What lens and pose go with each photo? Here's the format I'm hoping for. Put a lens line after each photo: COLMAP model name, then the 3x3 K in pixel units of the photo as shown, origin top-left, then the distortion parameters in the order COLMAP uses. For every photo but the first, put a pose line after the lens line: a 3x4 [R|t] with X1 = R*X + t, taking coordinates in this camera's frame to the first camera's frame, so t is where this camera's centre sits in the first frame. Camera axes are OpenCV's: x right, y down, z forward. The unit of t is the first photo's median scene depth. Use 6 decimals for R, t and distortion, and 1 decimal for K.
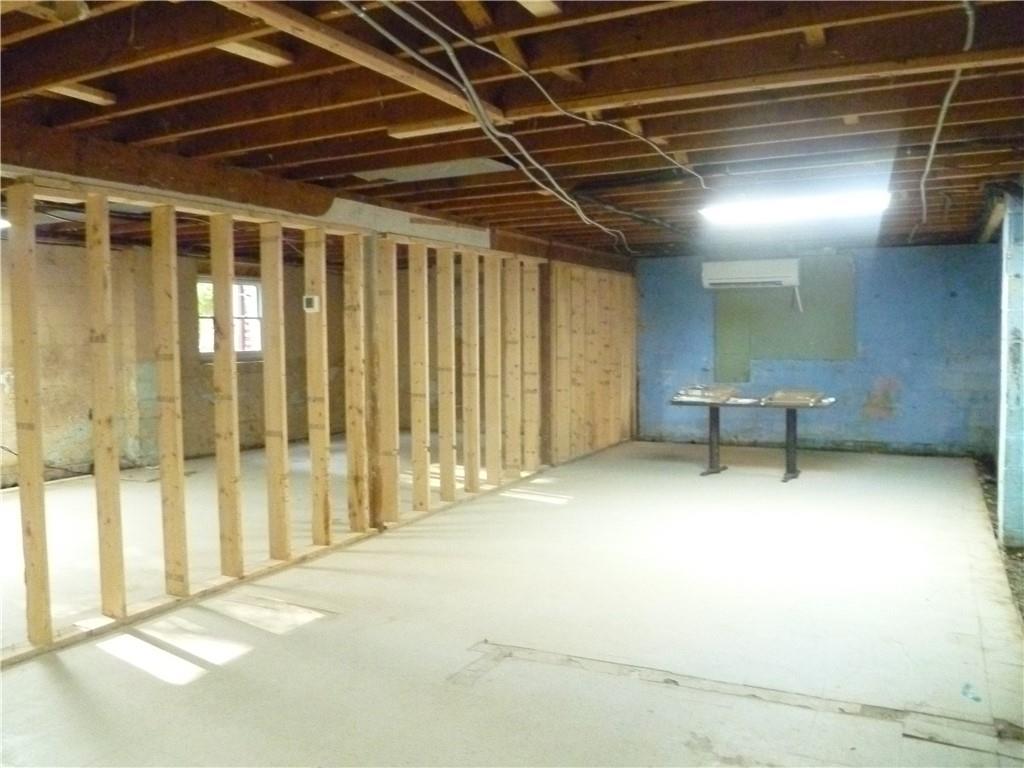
lens RADIAL K [[850.4, 0, 512.0], [0, 850.4, 384.0], [0, 0, 1]] dist [-0.070418, 0.007008]
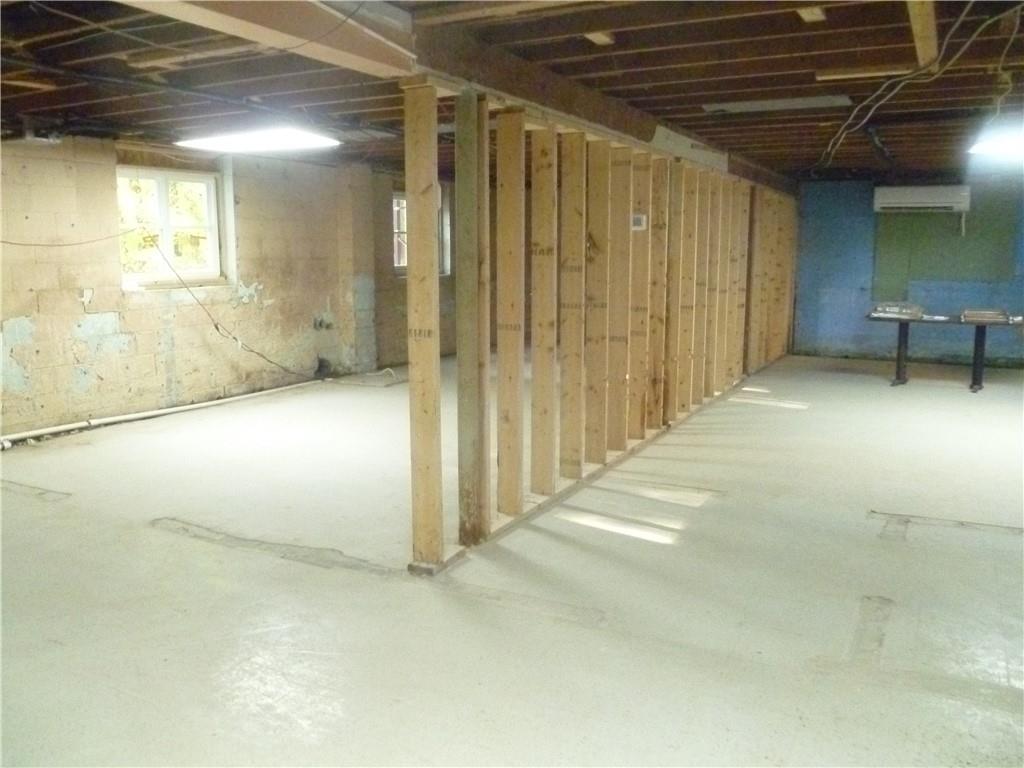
lens RADIAL K [[850.4, 0, 512.0], [0, 850.4, 384.0], [0, 0, 1]] dist [-0.070418, 0.007008]
pose [[0.999903, 0.011027, -0.008482, -0.259881], [-0.010169, 0.995398, 0.095284, 0.007804], [0.009493, -0.095189, 0.995414, -0.082652]]
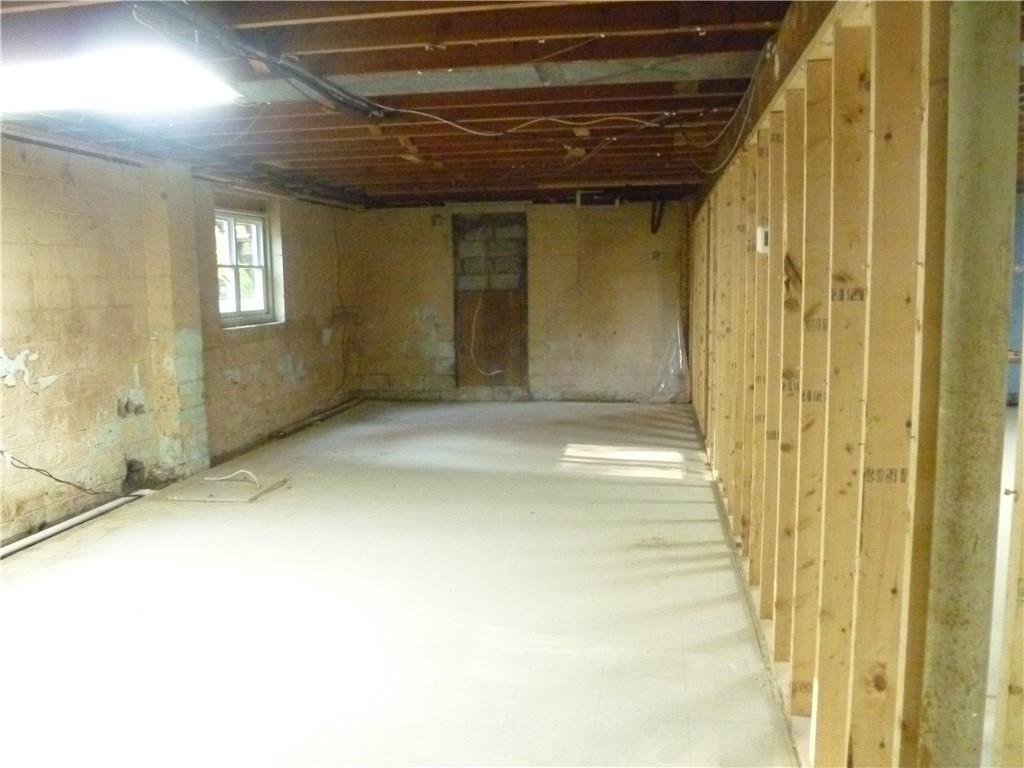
lens RADIAL K [[850.4, 0, 512.0], [0, 850.4, 384.0], [0, 0, 1]] dist [-0.070418, 0.007008]
pose [[0.952136, -0.045020, 0.302340, -0.431292], [0.028276, 0.997826, 0.059532, -0.015755], [-0.304363, -0.048134, 0.951339, 0.270647]]
